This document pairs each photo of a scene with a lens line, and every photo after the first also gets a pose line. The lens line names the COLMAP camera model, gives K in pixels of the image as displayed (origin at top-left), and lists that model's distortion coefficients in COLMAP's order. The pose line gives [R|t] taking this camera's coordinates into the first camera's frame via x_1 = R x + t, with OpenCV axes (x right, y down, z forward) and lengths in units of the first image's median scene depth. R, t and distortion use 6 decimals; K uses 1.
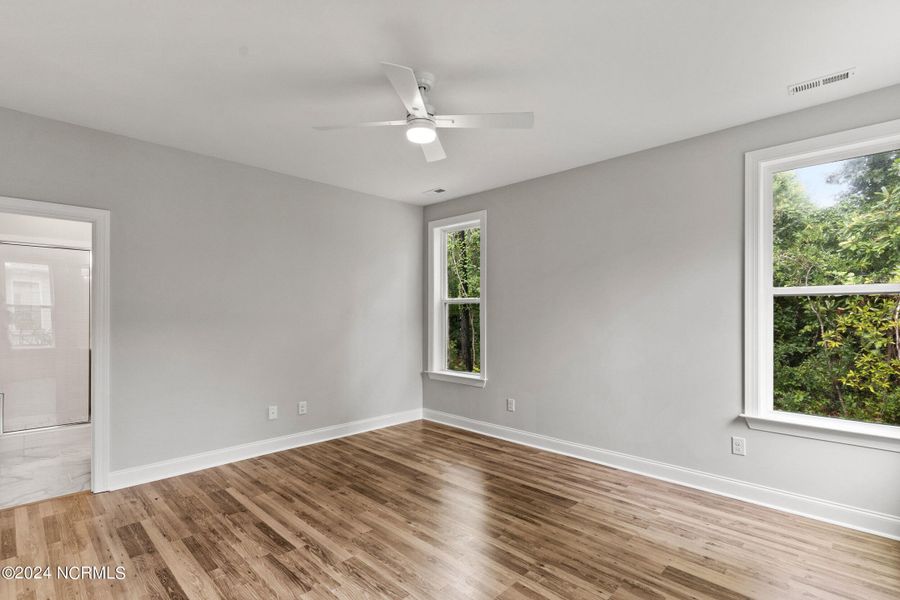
lens RADIAL K [[432.0, 0, 447.1], [0, 432.0, 301.5], [0, 0, 1]] dist [0.000170, 0.000306]
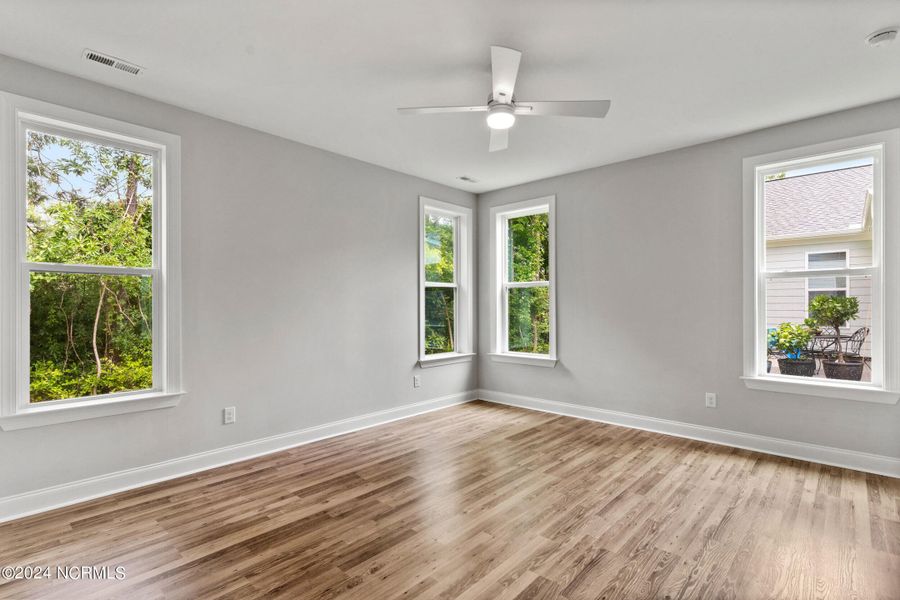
lens RADIAL K [[432.0, 0, 447.1], [0, 432.0, 301.5], [0, 0, 1]] dist [0.000170, 0.000306]
pose [[-0.031038, 0.009341, 0.999475, -0.793702], [-0.023956, 0.999662, -0.010086, 0.050703], [-0.999231, -0.024256, -0.030803, 0.834015]]
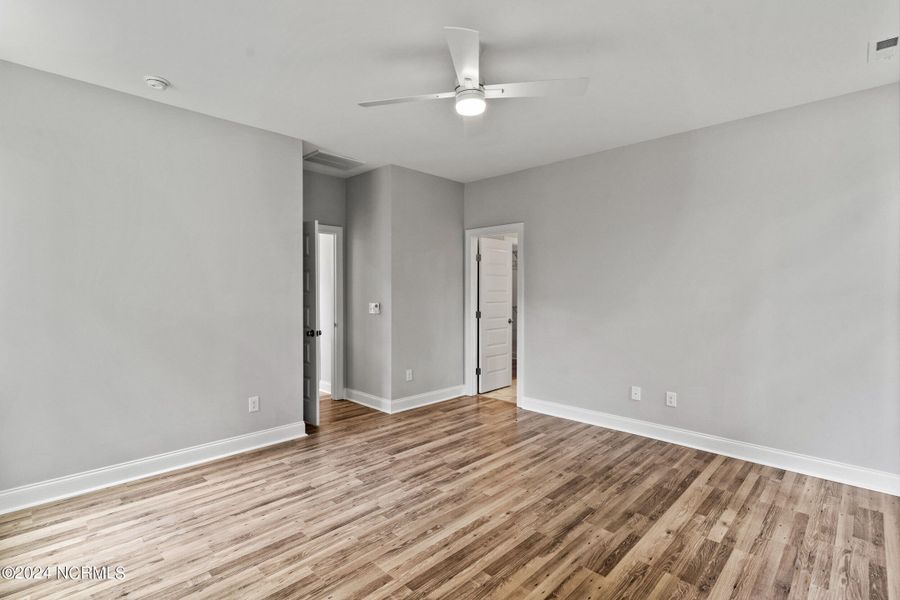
lens RADIAL K [[432.0, 0, 447.1], [0, 432.0, 301.5], [0, 0, 1]] dist [0.000170, 0.000306]
pose [[0.006323, 0.027334, -0.999606, 0.648688], [0.025273, 0.999303, 0.027486, 0.017472], [0.999661, -0.025437, 0.005628, 0.675893]]
